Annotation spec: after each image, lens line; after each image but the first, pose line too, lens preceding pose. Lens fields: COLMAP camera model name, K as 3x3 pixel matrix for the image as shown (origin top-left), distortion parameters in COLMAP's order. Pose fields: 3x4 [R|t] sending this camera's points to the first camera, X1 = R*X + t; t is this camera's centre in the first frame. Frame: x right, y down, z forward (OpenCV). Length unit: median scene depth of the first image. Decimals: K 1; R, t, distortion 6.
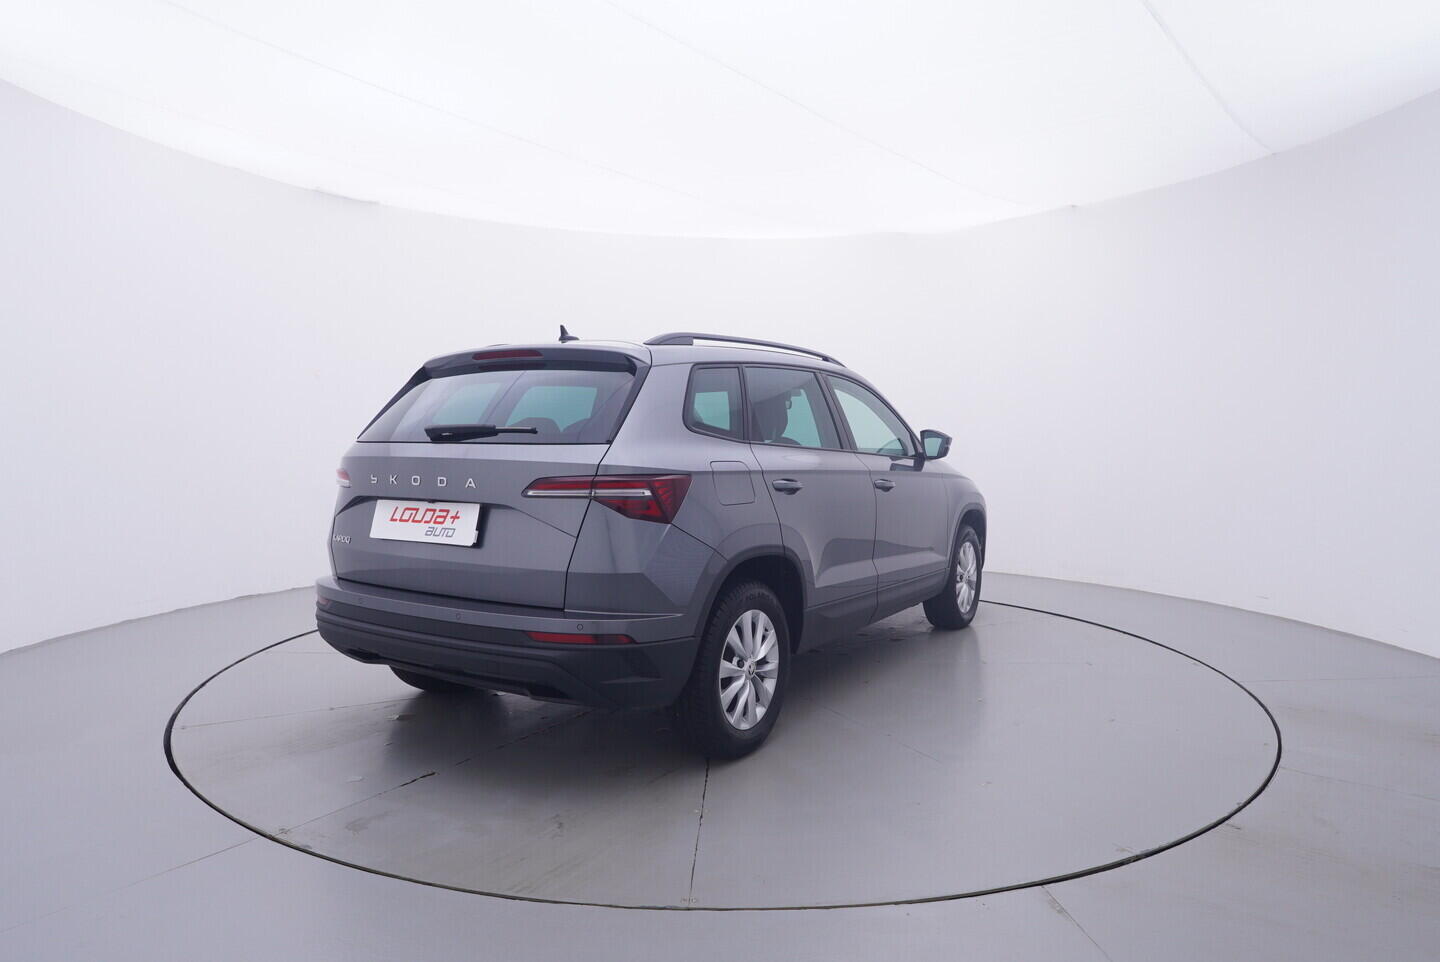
lens RADIAL K [[877.3, 0, 705.8], [0, 877.3, 475.8], [0, 0, 1]] dist [-0.005620, -0.000545]
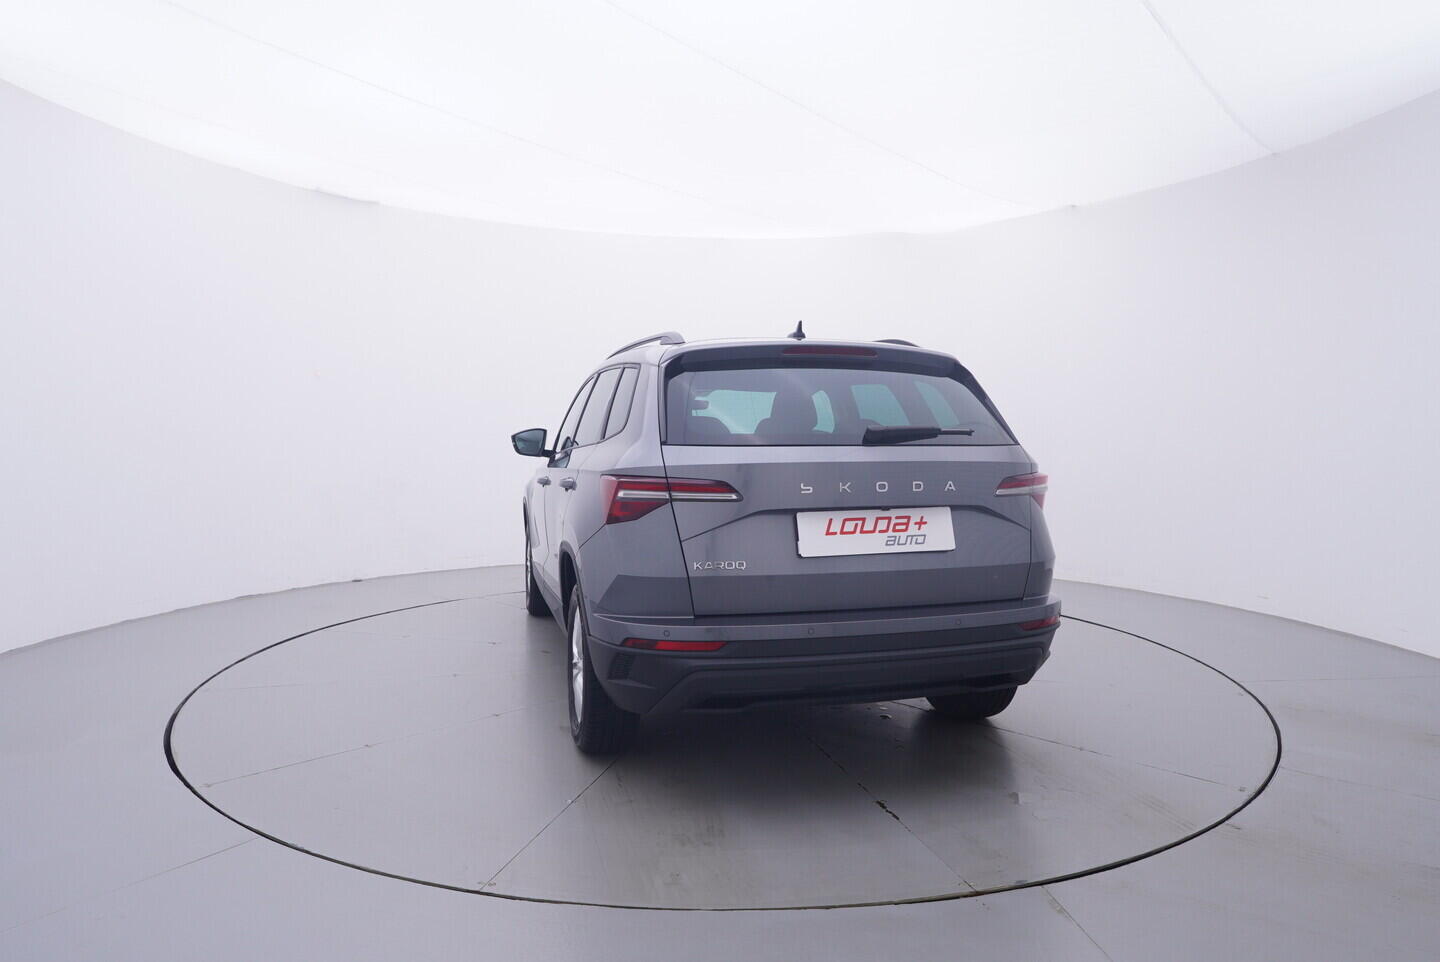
lens RADIAL K [[877.3, 0, 710.6], [0, 877.3, 484.4], [0, 0, 1]] dist [-0.005620, -0.000545]
pose [[0.738871, -0.052321, 0.671812, -1.078364], [0.038744, 0.998630, 0.035162, -0.037110], [-0.672732, 0.000049, 0.739886, 0.430906]]
